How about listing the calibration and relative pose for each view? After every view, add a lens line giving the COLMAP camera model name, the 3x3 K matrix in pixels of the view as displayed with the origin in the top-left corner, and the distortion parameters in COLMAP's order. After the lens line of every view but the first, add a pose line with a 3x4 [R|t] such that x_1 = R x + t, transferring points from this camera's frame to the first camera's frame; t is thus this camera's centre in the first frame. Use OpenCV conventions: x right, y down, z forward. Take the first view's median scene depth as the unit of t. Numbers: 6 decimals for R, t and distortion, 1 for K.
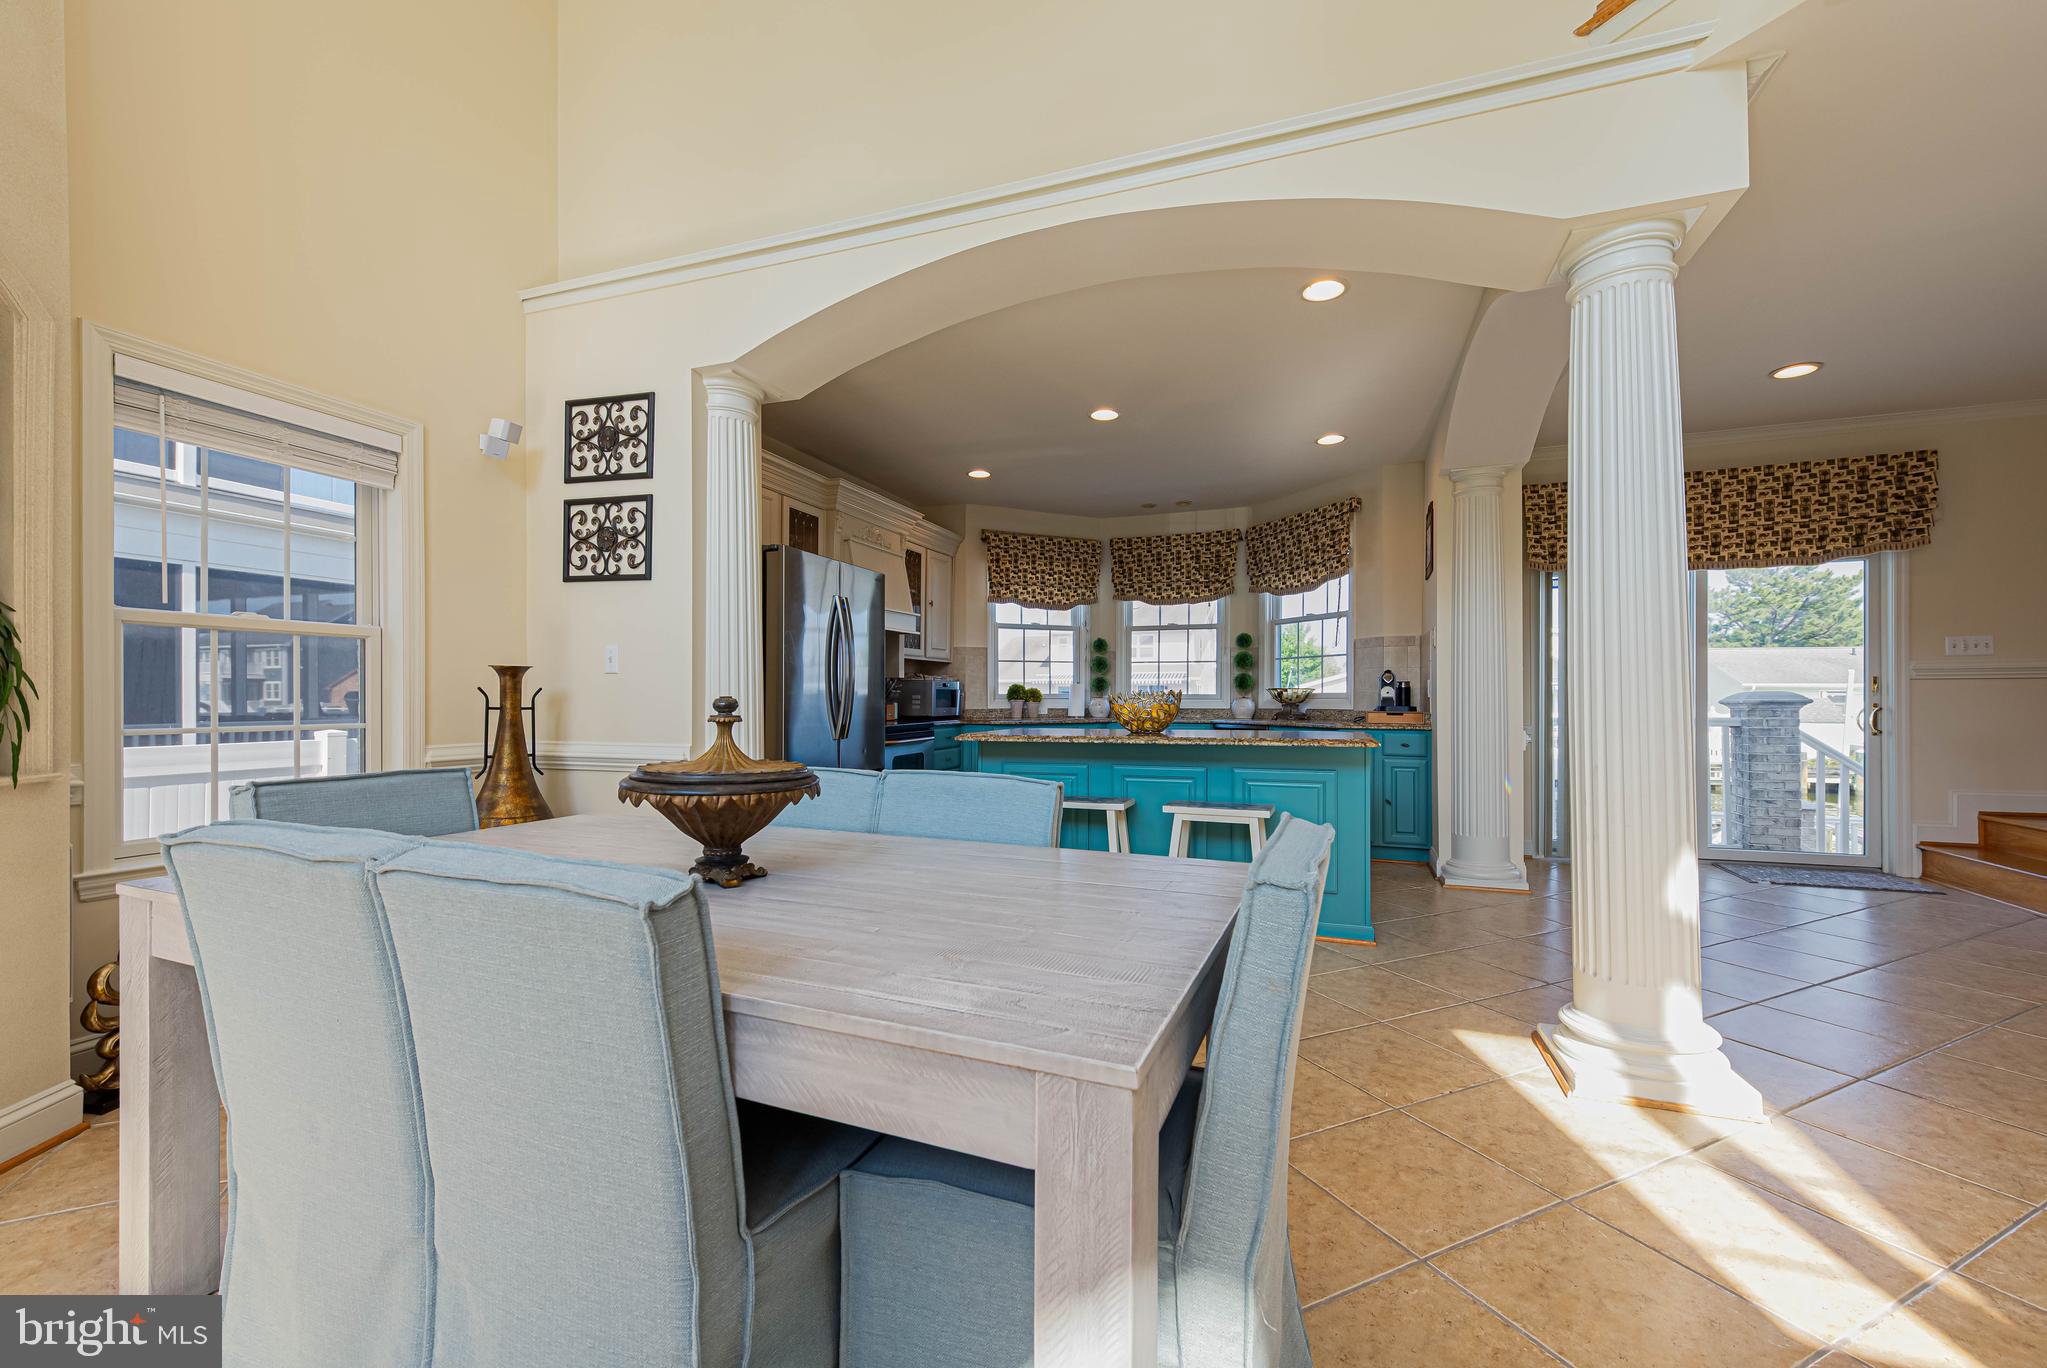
lens RADIAL K [[811.4, 0, 988.4], [0, 811.4, 700.2], [0, 0, 1]] dist [0.004063, -0.002199]
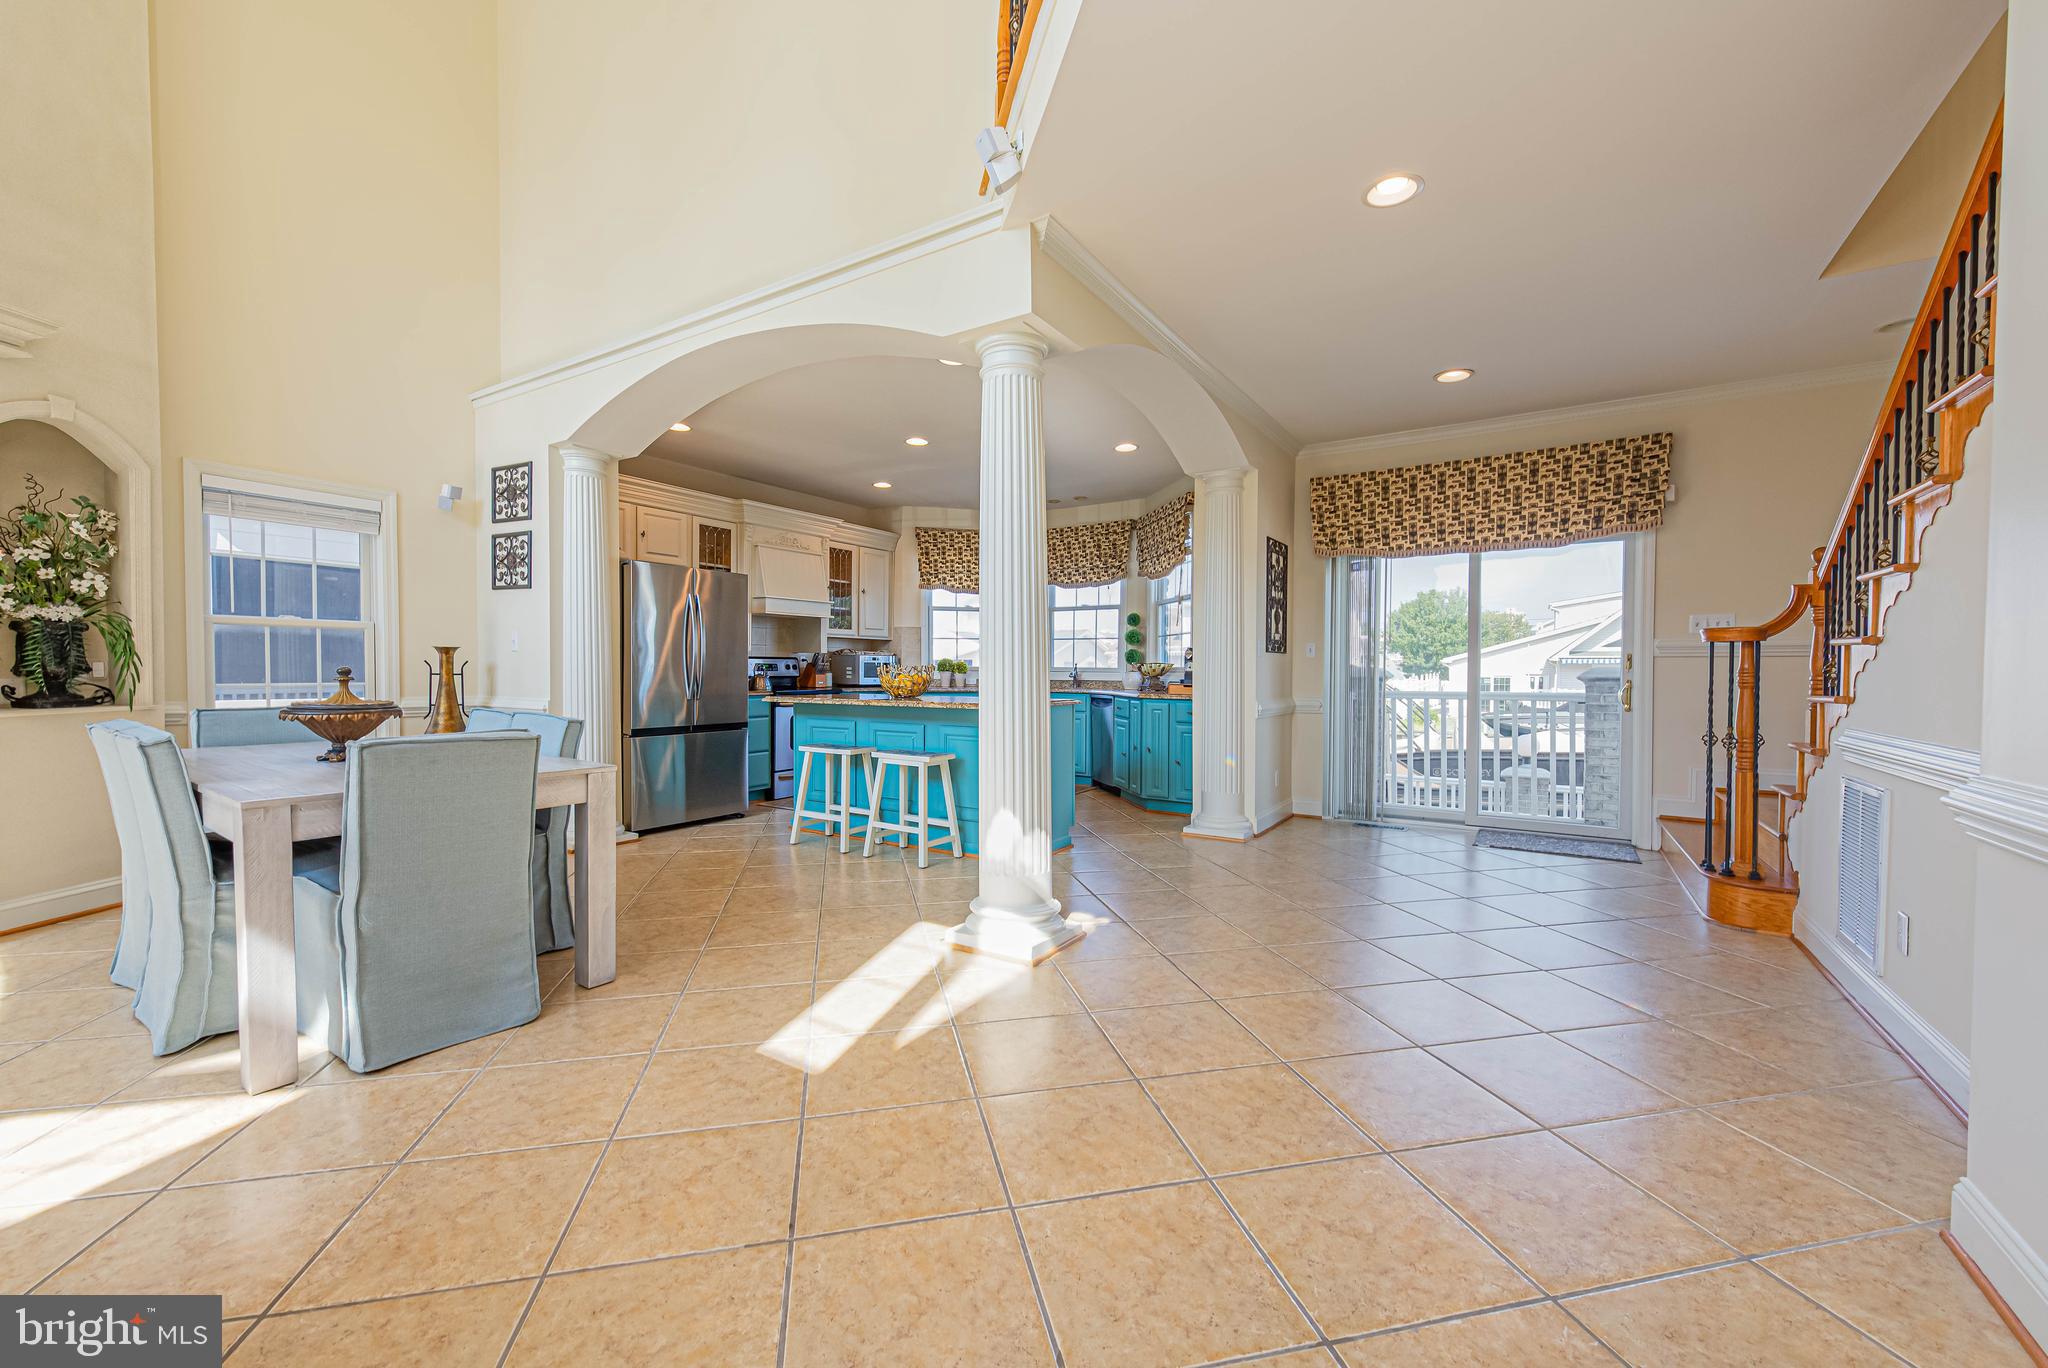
lens RADIAL K [[811.8, 0, 1001.7], [0, 811.8, 686.7], [0, 0, 1]] dist [0.004063, -0.002199]
pose [[0.973236, 0.011153, -0.229535, 0.571041], [-0.006893, 0.999789, 0.019356, -0.002339], [0.229702, -0.017256, 0.973108, -0.188149]]
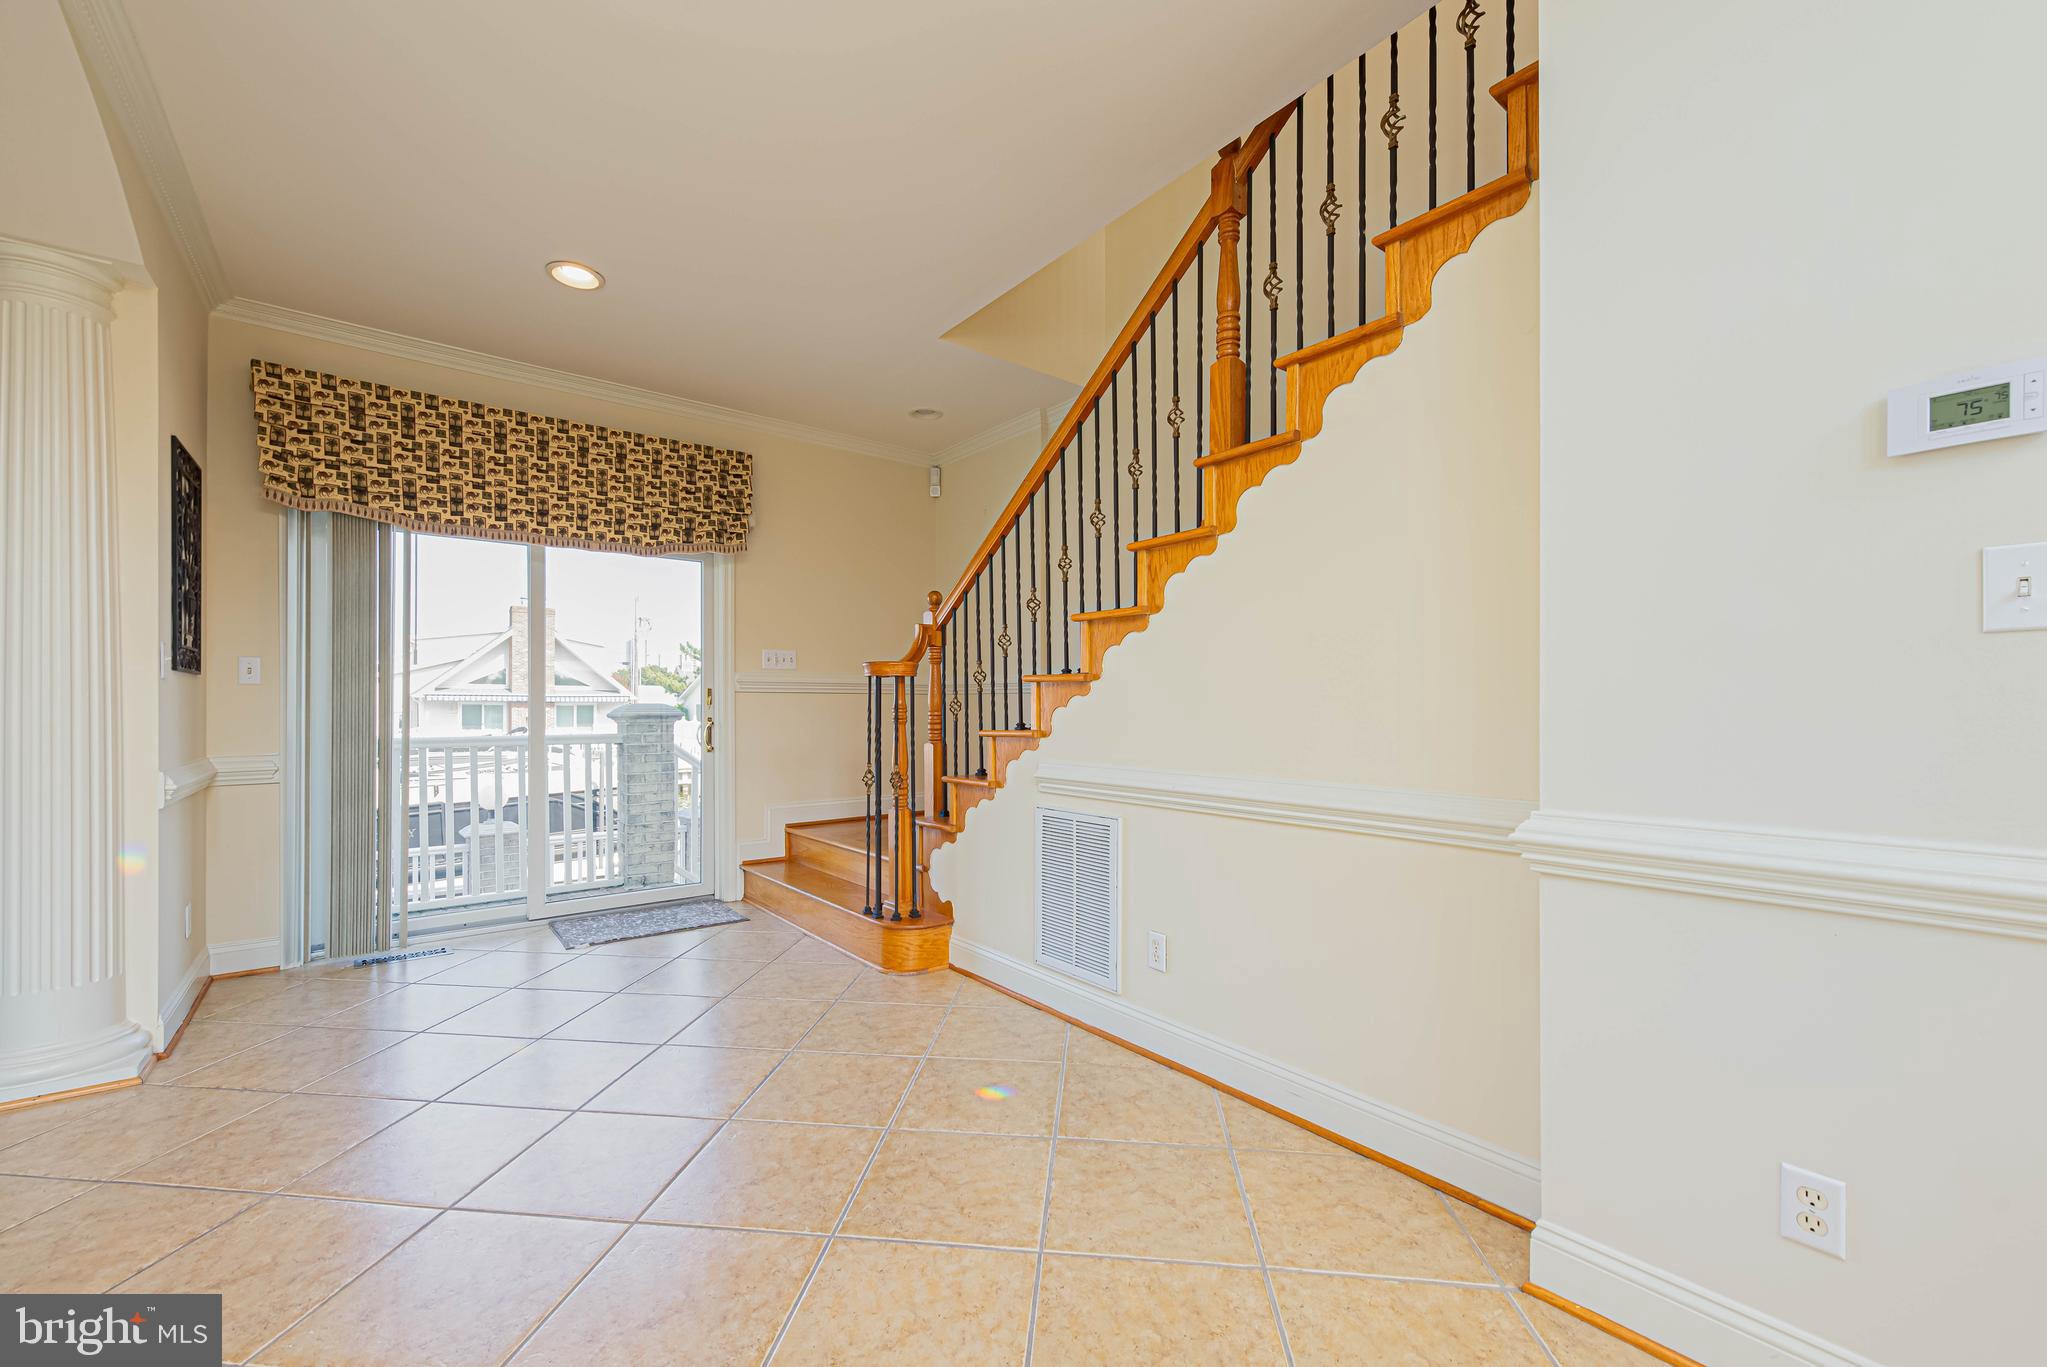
lens RADIAL K [[811.4, 0, 1008.2], [0, 811.4, 700.2], [0, 0, 1]] dist [0.004063, -0.002199]
pose [[0.517014, 0.012352, 0.855888, 0.487776], [0.000948, 0.999887, -0.015003, -0.001194], [-0.855976, 0.008568, 0.516944, 0.234803]]
